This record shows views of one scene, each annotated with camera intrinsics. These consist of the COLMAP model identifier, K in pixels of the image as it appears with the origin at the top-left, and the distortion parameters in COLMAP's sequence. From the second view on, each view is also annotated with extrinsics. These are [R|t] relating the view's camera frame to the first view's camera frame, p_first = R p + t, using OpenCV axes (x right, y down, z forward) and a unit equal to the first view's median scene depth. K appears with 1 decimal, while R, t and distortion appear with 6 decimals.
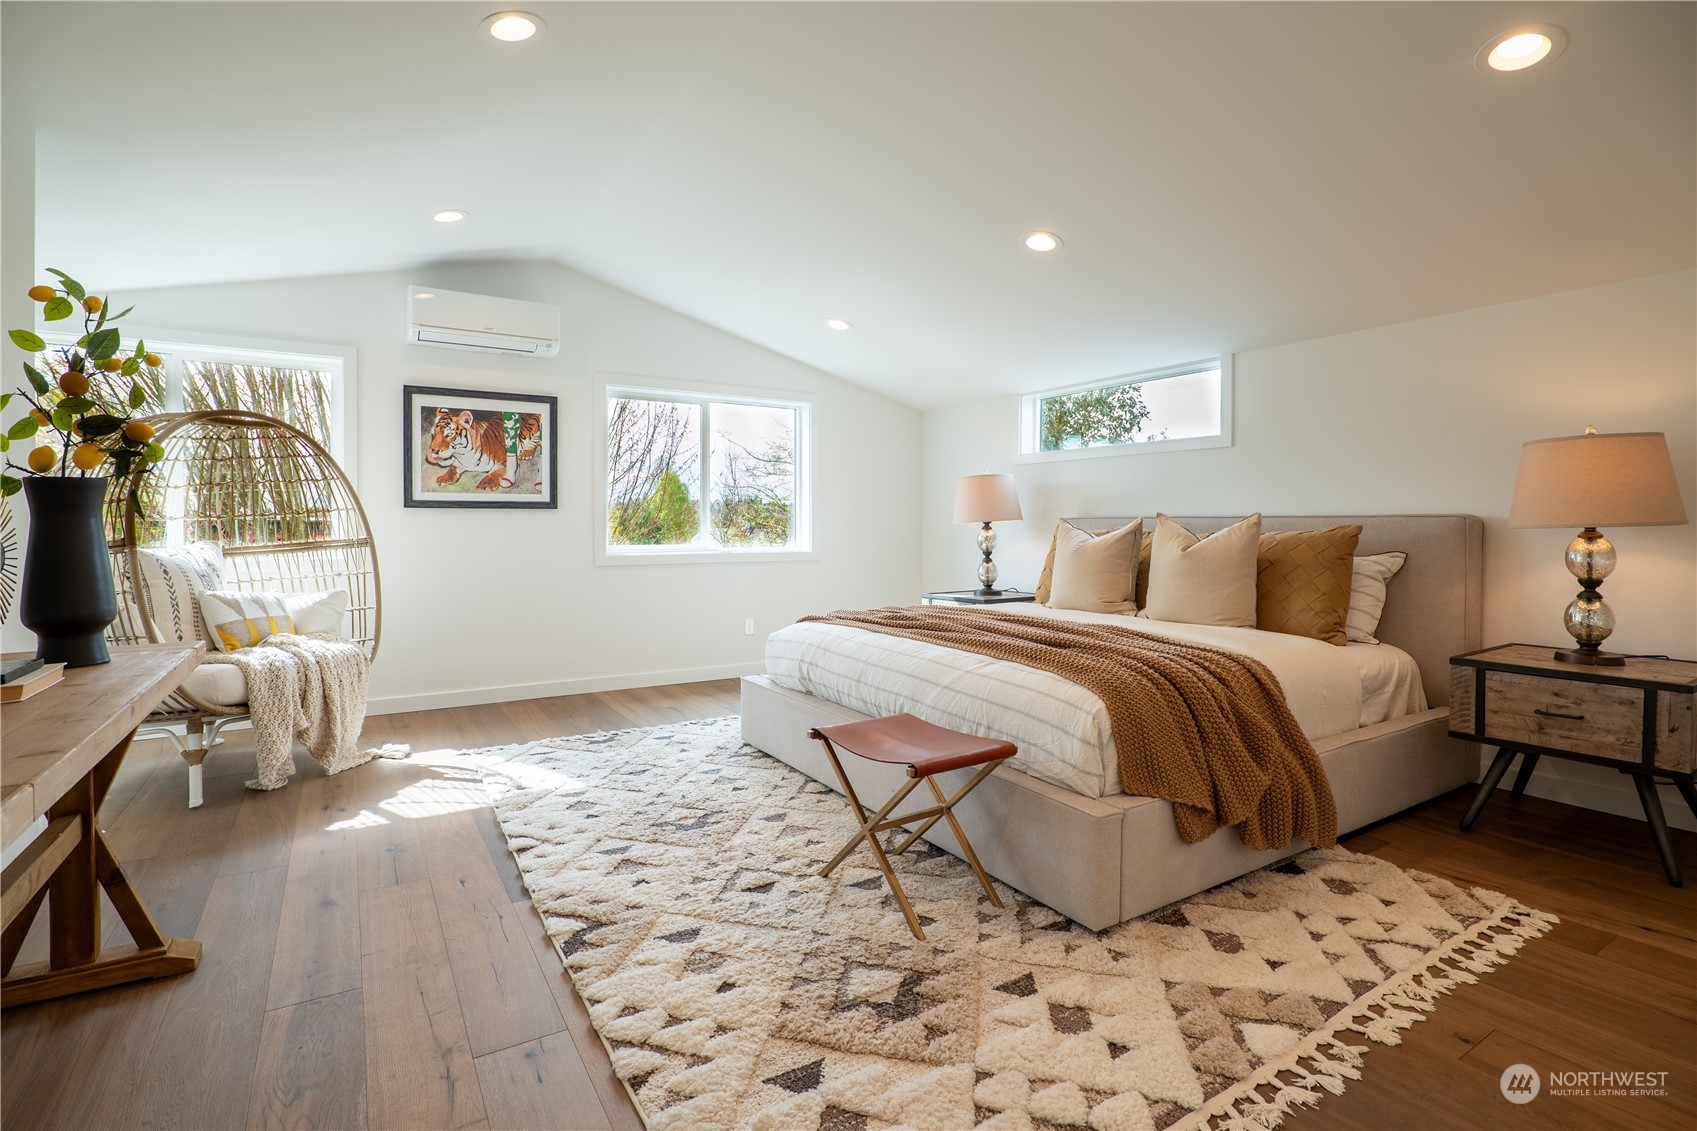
lens RADIAL K [[790.0, 0, 857.4], [0, 790.0, 547.7], [0, 0, 1]] dist [-0.032439, 0.009069]
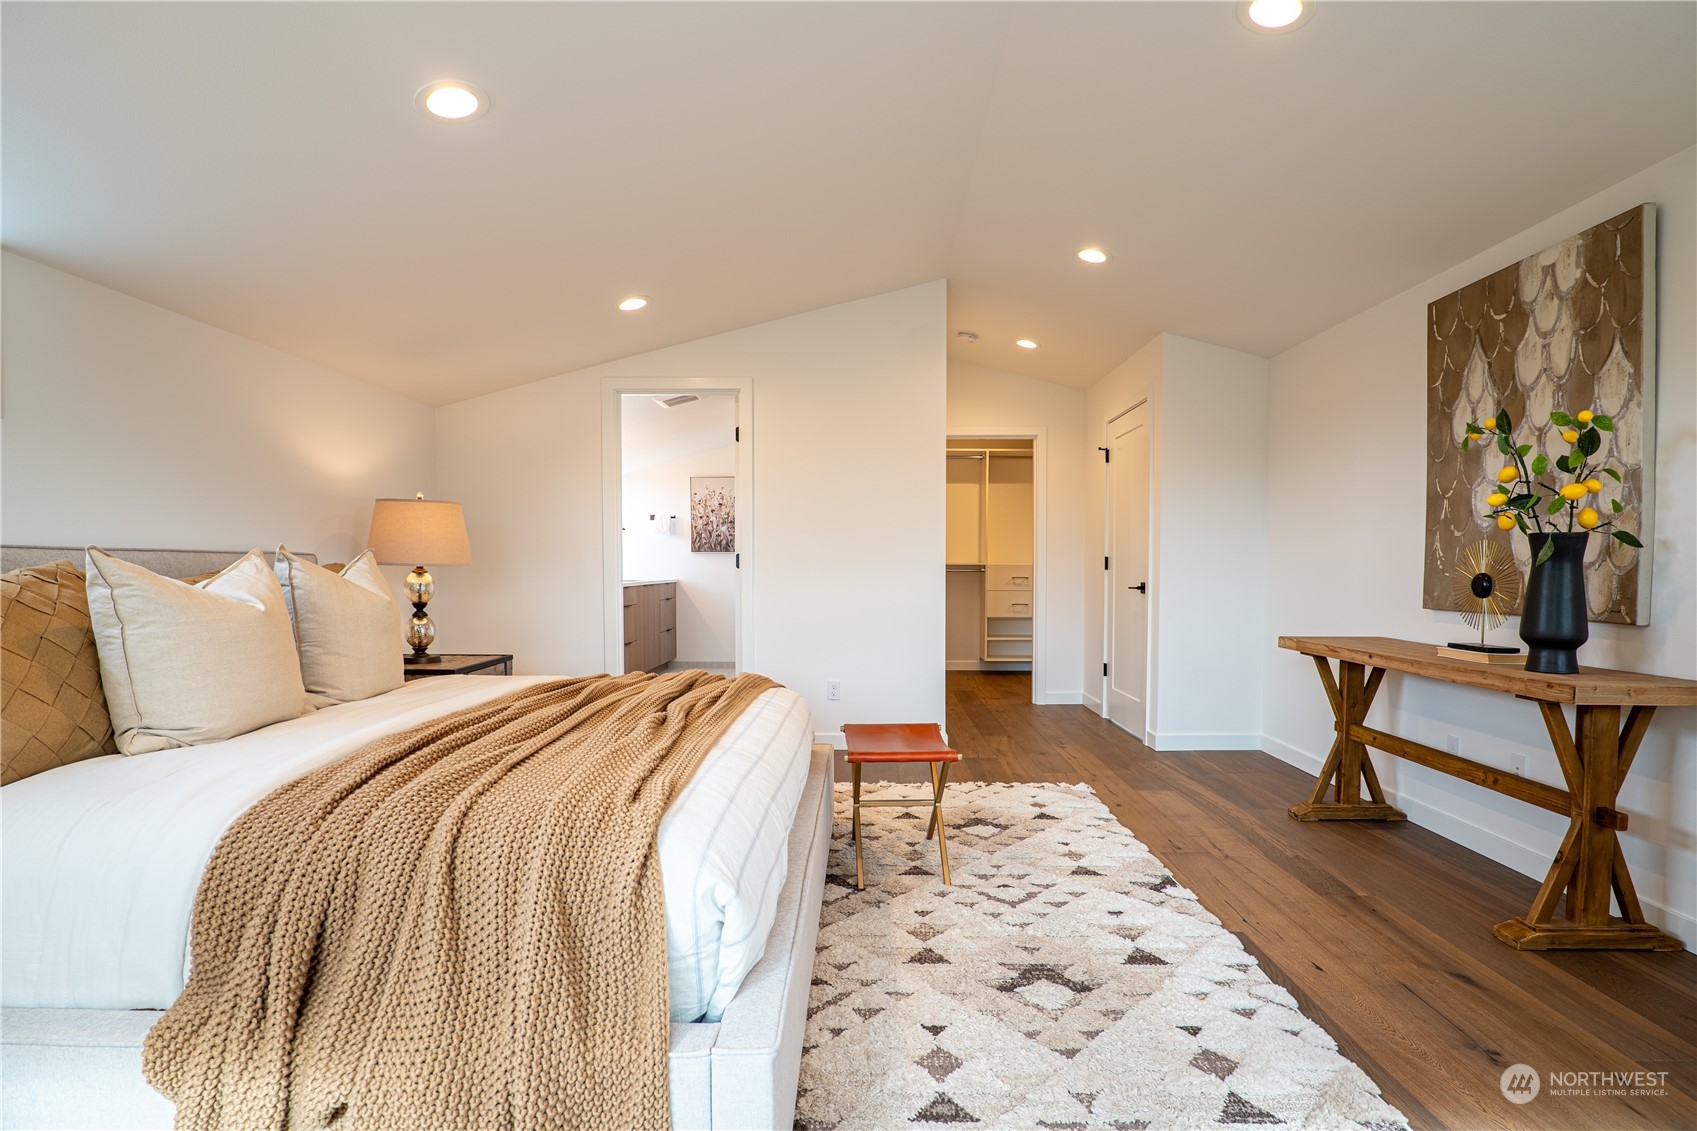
lens RADIAL K [[790.0, 0, 852.4], [0, 790.0, 579.0], [0, 0, 1]] dist [-0.032439, 0.009069]
pose [[-0.824762, -0.010700, 0.565378, -0.299788], [0.011882, 0.999272, 0.036244, -0.026933], [-0.565355, 0.036610, -0.824035, 1.065477]]
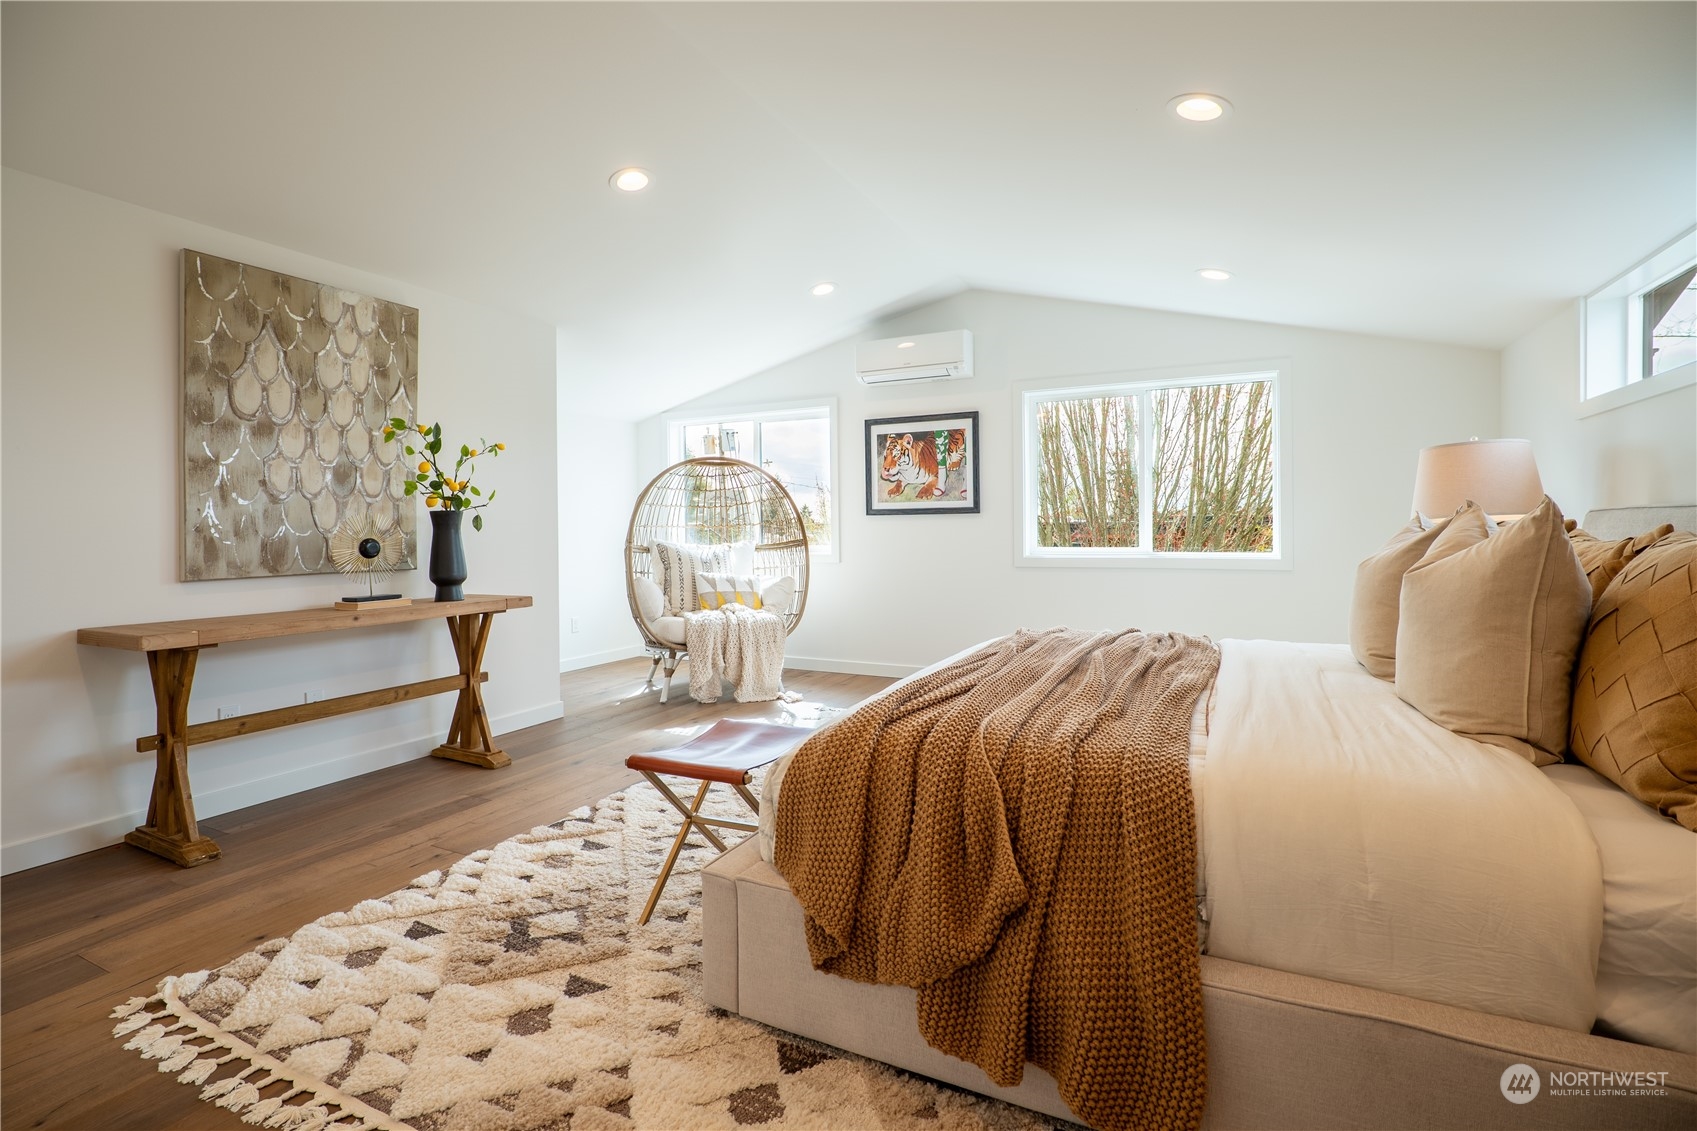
lens RADIAL K [[790.0, 0, 874.3], [0, 790.0, 543.8], [0, 0, 1]] dist [-0.032439, 0.009069]
pose [[0.531168, 0.010278, -0.847204, 0.520436], [-0.013959, 0.999897, 0.003379, -0.009138], [0.847152, 0.010031, 0.531256, 0.321452]]
